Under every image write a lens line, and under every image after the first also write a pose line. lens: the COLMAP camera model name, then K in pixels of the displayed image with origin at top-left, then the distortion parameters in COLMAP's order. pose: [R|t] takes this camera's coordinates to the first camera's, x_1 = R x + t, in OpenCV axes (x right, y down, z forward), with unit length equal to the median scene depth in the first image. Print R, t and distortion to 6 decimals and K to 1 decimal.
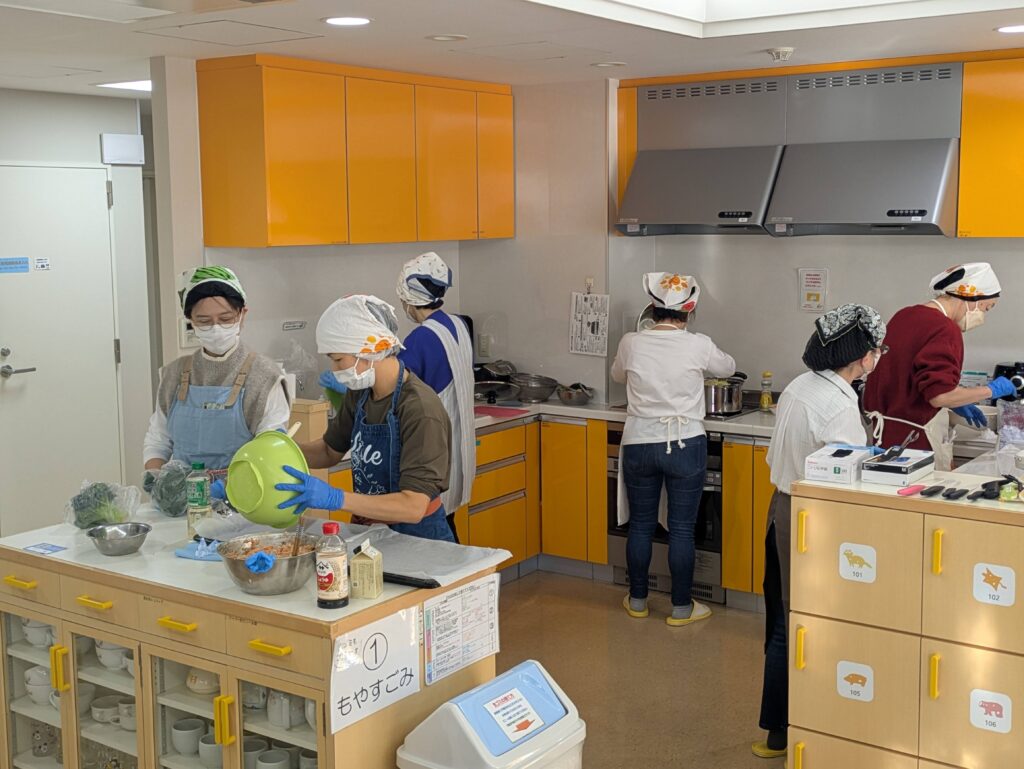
lens RADIAL K [[1289.6, 0, 512.0], [0, 1289.6, 384.5], [0, 0, 1]] dist [0.013337, 0.000322]
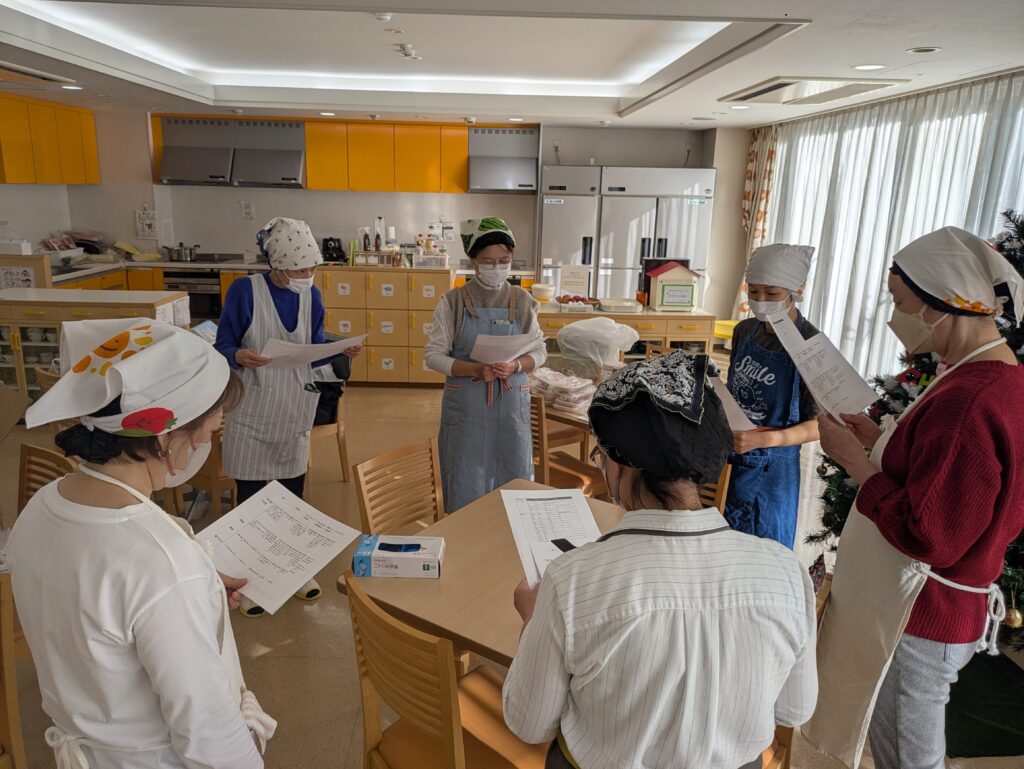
lens RADIAL K [[774.4, 0, 484.0], [0, 774.4, 385.0], [0, 0, 1]] dist [0.045492, 0.000758]
pose [[0.817359, -0.114846, 0.564567, -0.283980], [0.047458, 0.990021, 0.132685, 0.082603], [-0.574171, -0.081658, 0.814653, -0.503531]]
